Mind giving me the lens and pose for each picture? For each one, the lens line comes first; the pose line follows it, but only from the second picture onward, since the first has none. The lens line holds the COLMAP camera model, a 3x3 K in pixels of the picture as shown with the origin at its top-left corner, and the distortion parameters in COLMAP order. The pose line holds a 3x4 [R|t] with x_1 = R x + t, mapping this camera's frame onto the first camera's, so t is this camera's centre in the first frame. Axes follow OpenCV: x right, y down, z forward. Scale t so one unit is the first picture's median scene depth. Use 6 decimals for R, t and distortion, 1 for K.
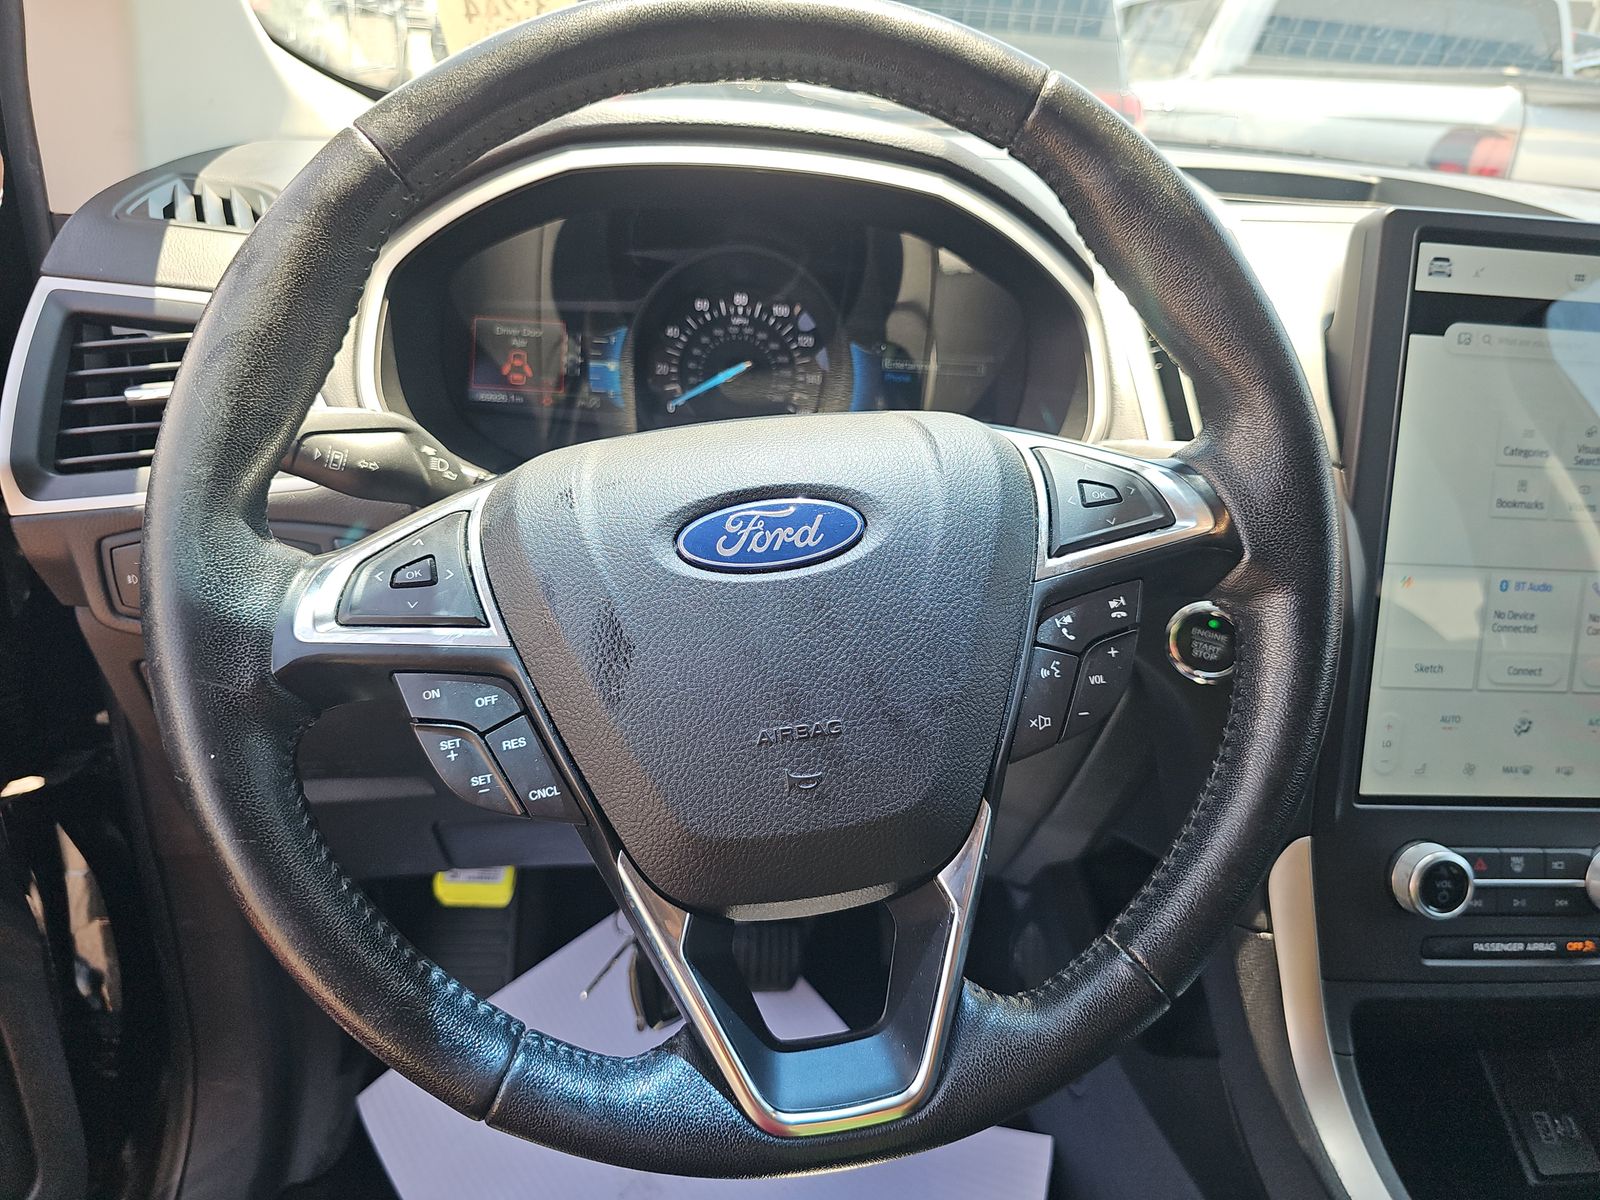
lens RADIAL K [[1063.0, 0, 787.3], [0, 1063.0, 585.2], [0, 0, 1]] dist [0.023910, -0.043484]
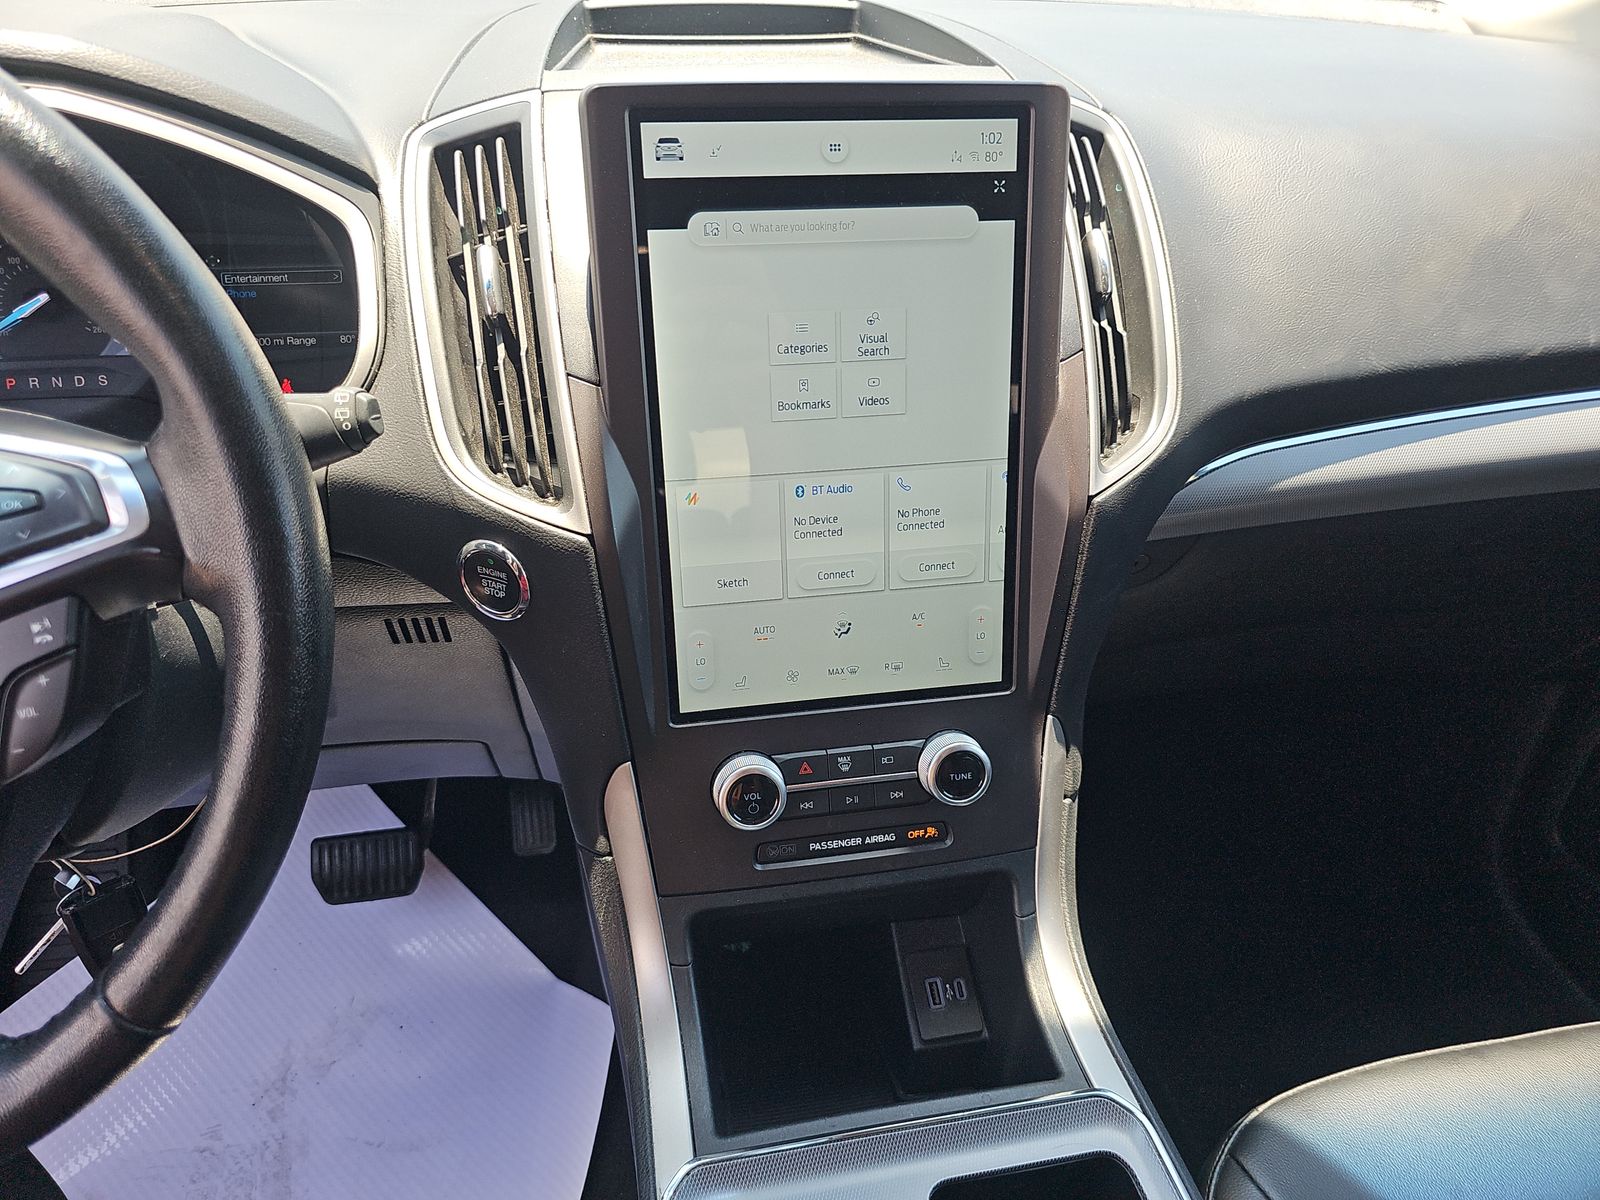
lens RADIAL K [[1063.0, 0, 797.7], [0, 1063.0, 598.4], [0, 0, 1]] dist [0.023910, -0.043484]
pose [[0.992023, -0.102234, 0.073752, 0.588290], [0.088185, 0.980875, 0.173517, -0.070552], [-0.090081, -0.165629, 0.982065, 0.042164]]
